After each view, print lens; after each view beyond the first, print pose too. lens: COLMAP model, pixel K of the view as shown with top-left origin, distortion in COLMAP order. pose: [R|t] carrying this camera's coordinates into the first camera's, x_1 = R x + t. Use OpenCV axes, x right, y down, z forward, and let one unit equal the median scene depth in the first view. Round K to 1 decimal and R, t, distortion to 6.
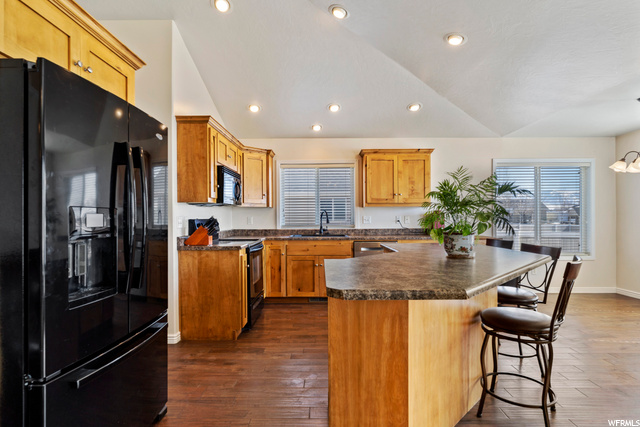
lens RADIAL K [[329.7, 0, 319.5], [0, 329.7, 217.9], [0, 0, 1]] dist [0.002013, 0.001602]
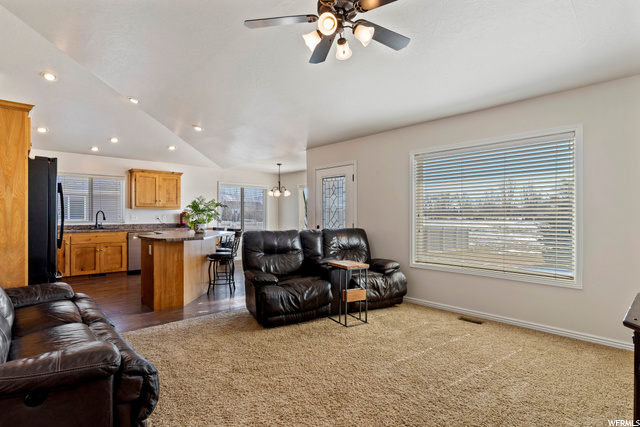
lens RADIAL K [[329.7, 0, 316.1], [0, 329.7, 217.7], [0, 0, 1]] dist [0.002013, 0.001602]
pose [[0.729026, 0.003011, 0.684480, -0.275130], [-0.003940, 0.999992, -0.000202, 0.003230], [-0.684475, -0.002549, 0.729032, -0.603534]]
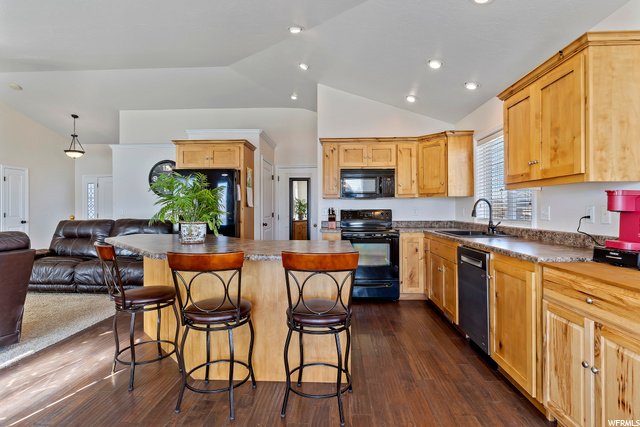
lens RADIAL K [[329.7, 0, 318.2], [0, 329.7, 208.1], [0, 0, 1]] dist [0.002013, 0.001602]
pose [[-0.039169, 0.004741, -0.999221, 0.756724], [0.000964, 0.999988, 0.004707, -0.005756], [0.999232, -0.000779, -0.039173, 0.707696]]
